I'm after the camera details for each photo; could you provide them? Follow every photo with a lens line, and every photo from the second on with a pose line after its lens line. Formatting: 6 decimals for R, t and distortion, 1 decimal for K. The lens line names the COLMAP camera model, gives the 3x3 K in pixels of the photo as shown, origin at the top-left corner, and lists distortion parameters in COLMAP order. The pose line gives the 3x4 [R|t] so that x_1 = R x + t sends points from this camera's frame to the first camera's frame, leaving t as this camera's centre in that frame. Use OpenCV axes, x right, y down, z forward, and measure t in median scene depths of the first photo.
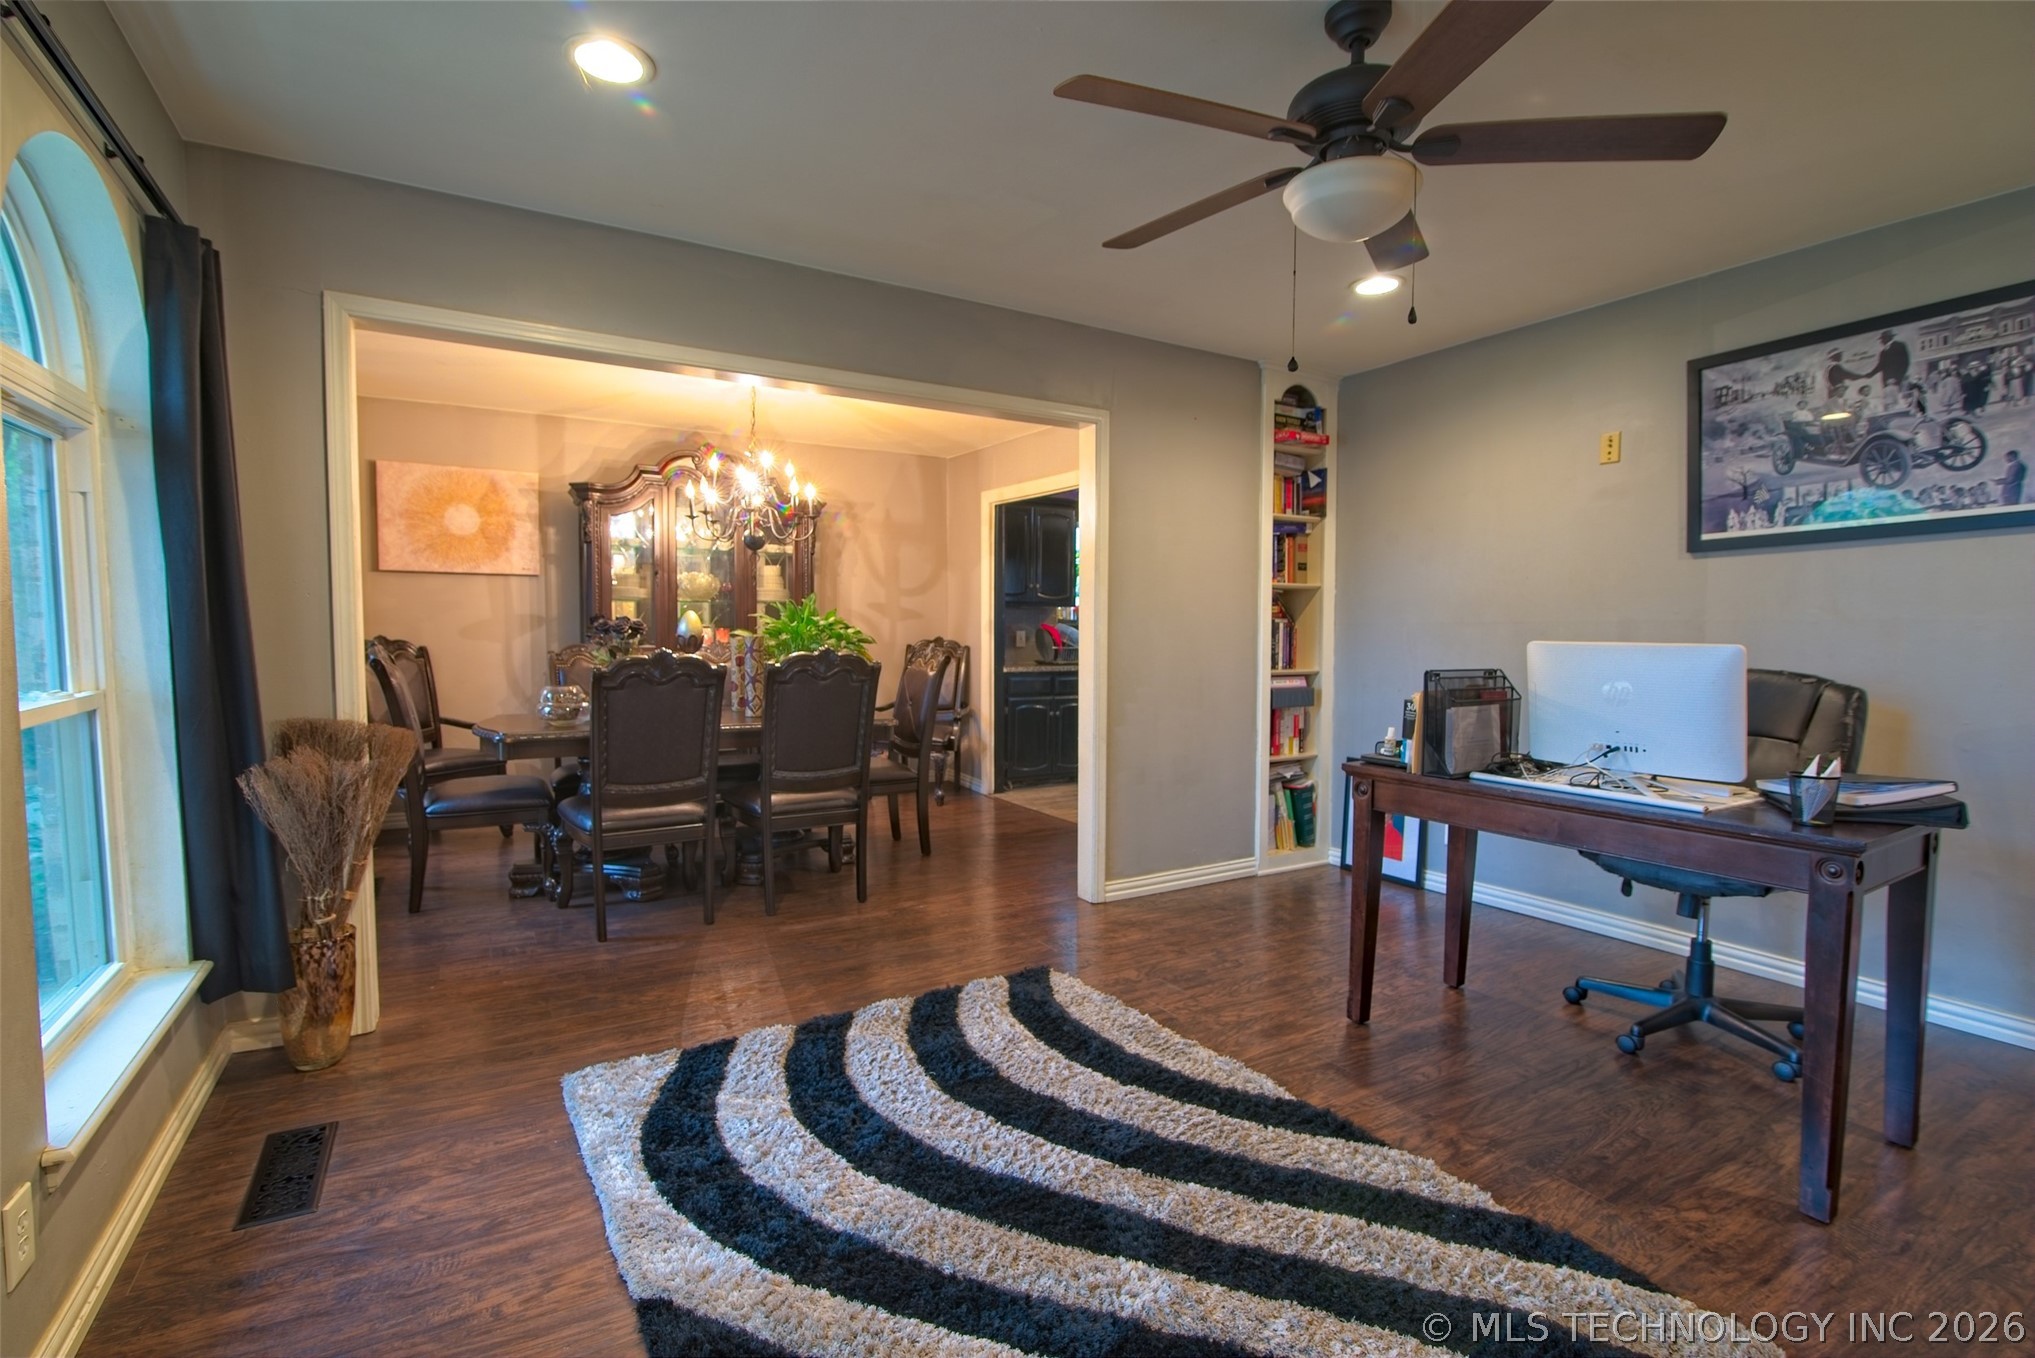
lens RADIAL K [[928.9, 0, 1012.9], [0, 928.9, 680.0], [0, 0, 1]] dist [-0.019004, 0.000969]
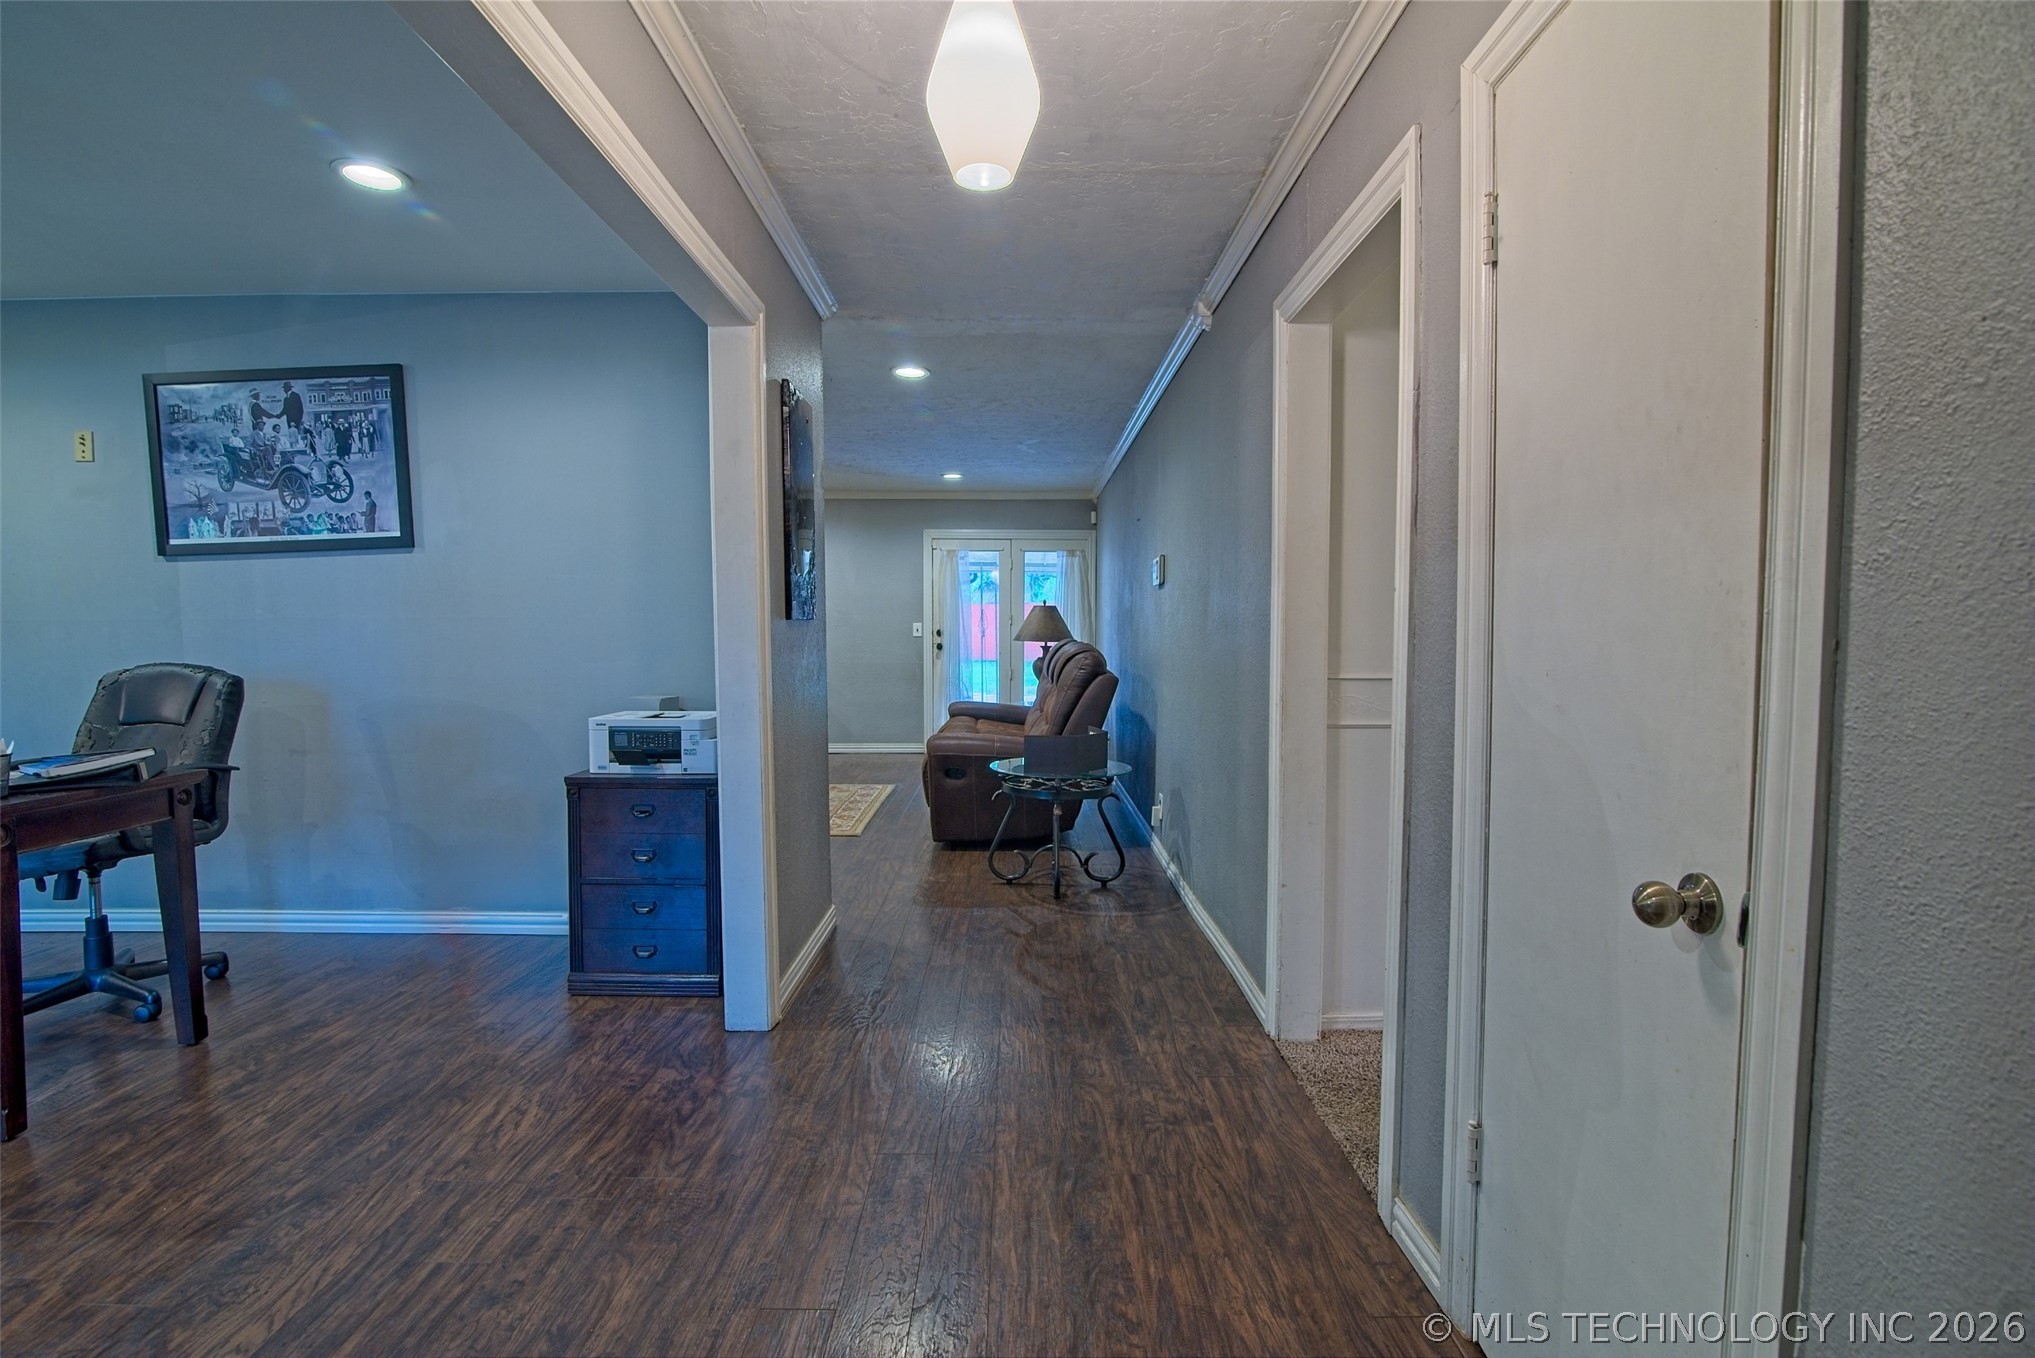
lens RADIAL K [[928.9, 0, 1012.9], [0, 928.9, 680.0], [0, 0, 1]] dist [-0.019004, 0.000969]
pose [[0.512933, -0.053033, 0.856789, 0.365068], [0.053655, 0.998119, 0.029659, 0.029378], [-0.856750, 0.030758, 0.514814, -0.429391]]
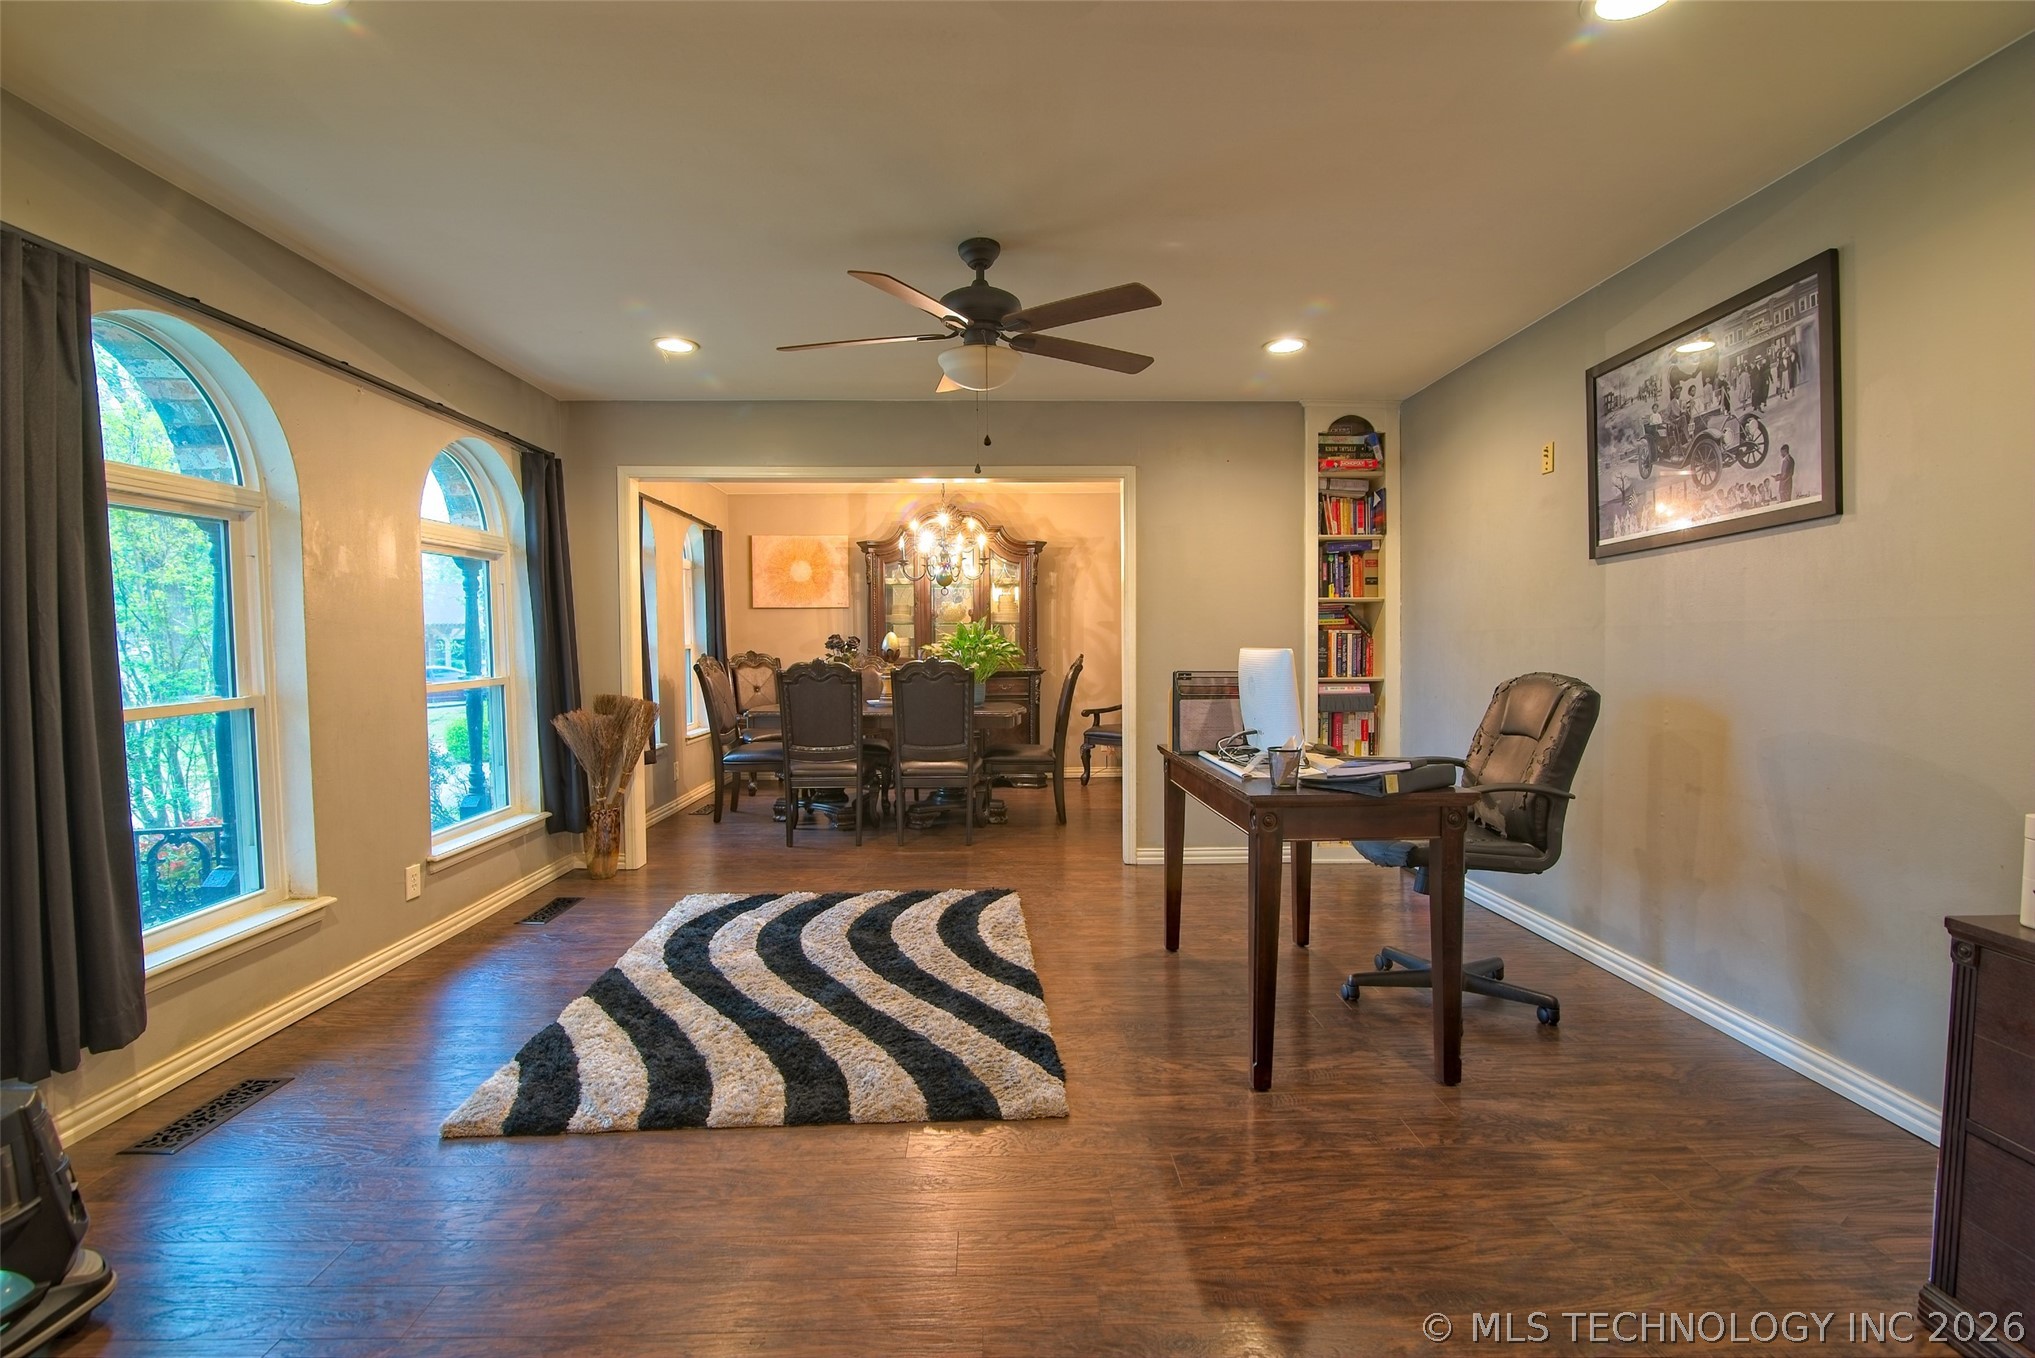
lens RADIAL K [[928.9, 0, 1012.9], [0, 928.9, 680.0], [0, 0, 1]] dist [-0.019004, 0.000969]
pose [[0.871080, 0.009065, -0.491057, 0.757675], [-0.016839, 0.999793, -0.011415, 0.017731], [0.490852, 0.018212, 0.871053, -0.208100]]
